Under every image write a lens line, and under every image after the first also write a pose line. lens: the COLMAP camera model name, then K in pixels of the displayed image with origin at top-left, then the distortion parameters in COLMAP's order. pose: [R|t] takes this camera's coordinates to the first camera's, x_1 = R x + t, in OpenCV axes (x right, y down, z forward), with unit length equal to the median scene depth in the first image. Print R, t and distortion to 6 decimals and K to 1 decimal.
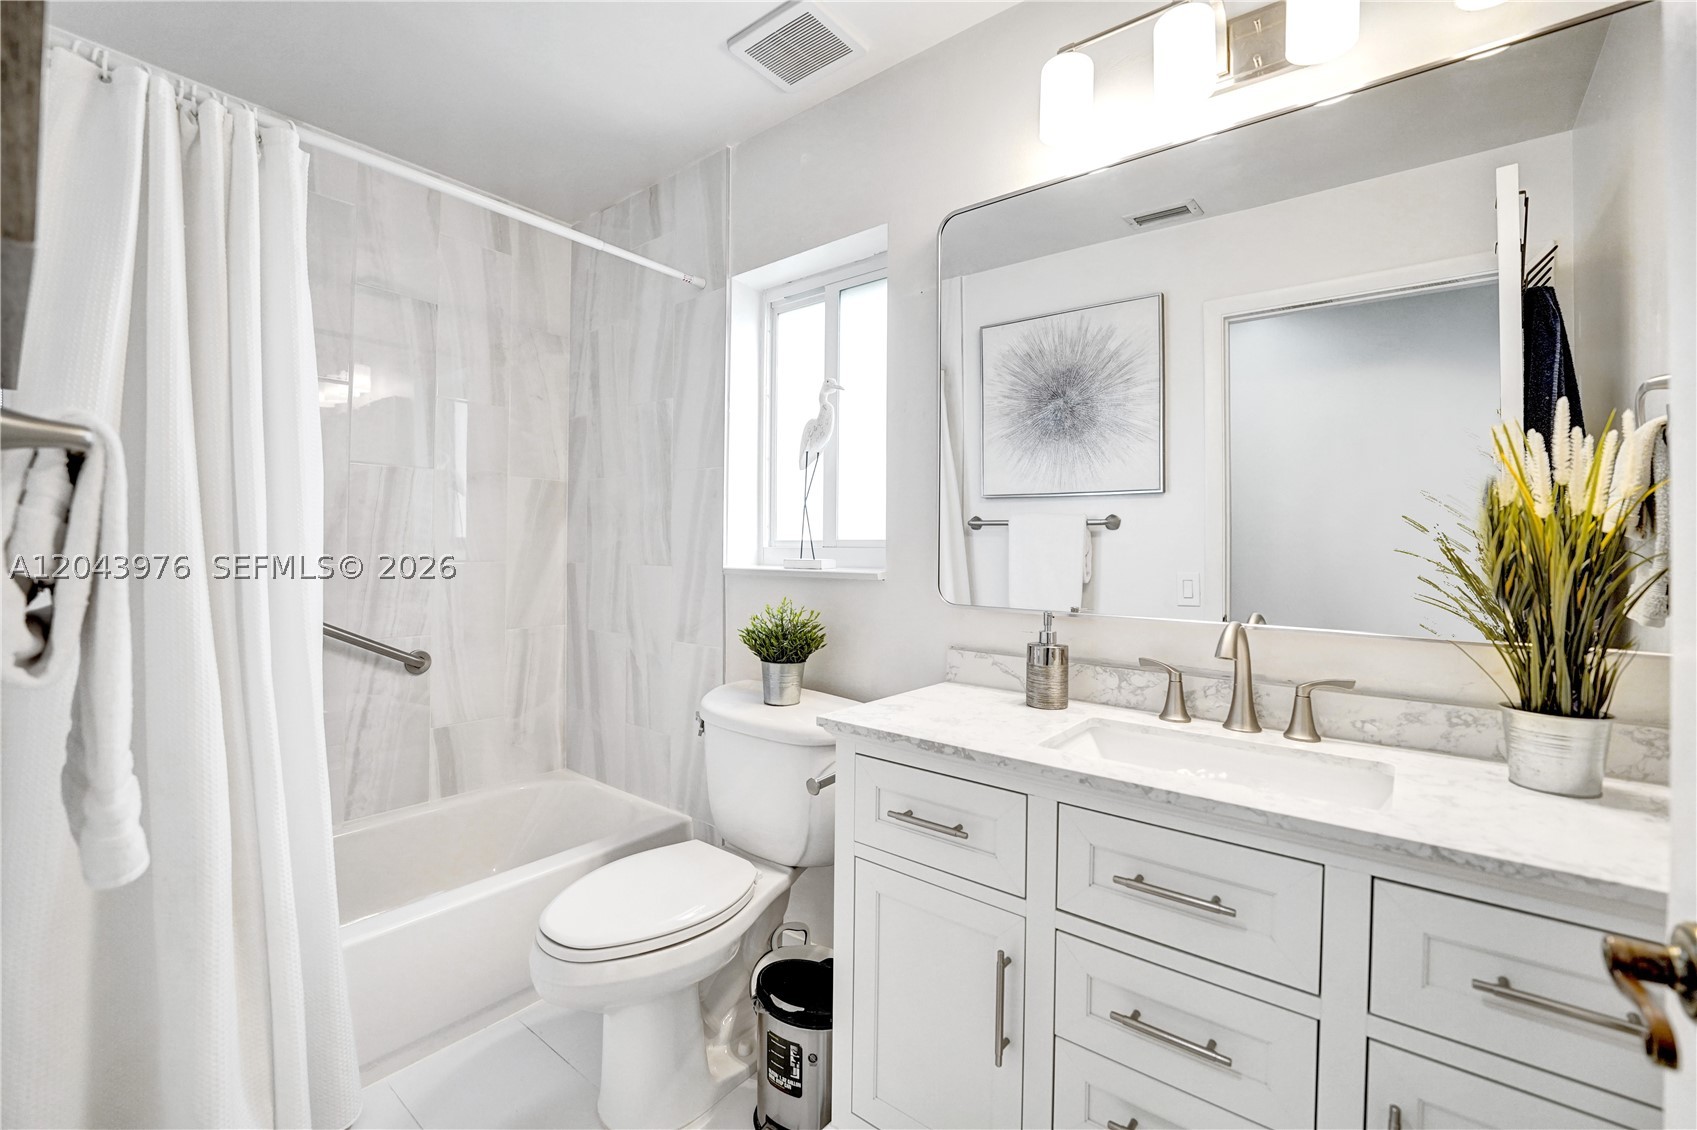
lens RADIAL K [[715.5, 0, 834.9], [0, 715.5, 565.0], [0, 0, 1]] dist [-0.002215, -0.000073]
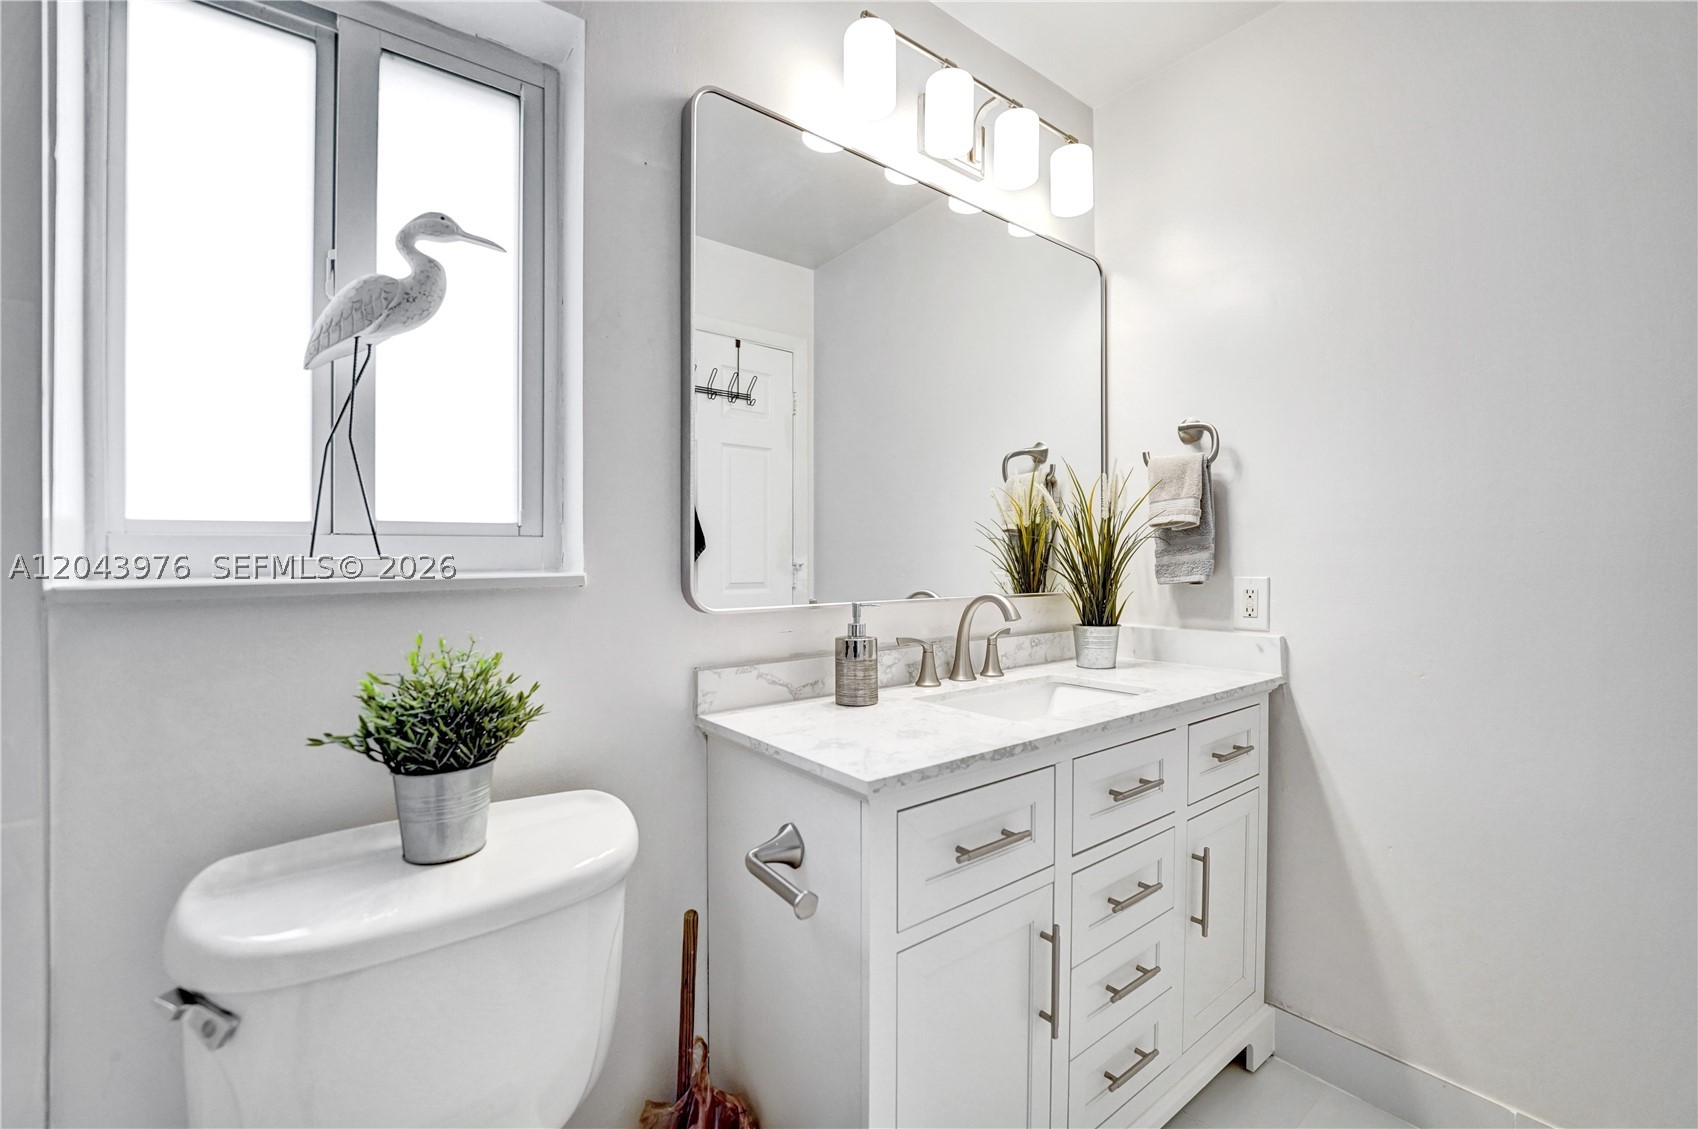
lens RADIAL K [[715.9, 0, 835.4], [0, 715.9, 564.5], [0, 0, 1]] dist [-0.002215, -0.000073]
pose [[0.214158, -0.016307, 0.976663, -0.734539], [0.033780, 0.999386, 0.009279, 0.005783], [-0.976215, 0.031004, 0.214577, 0.963951]]
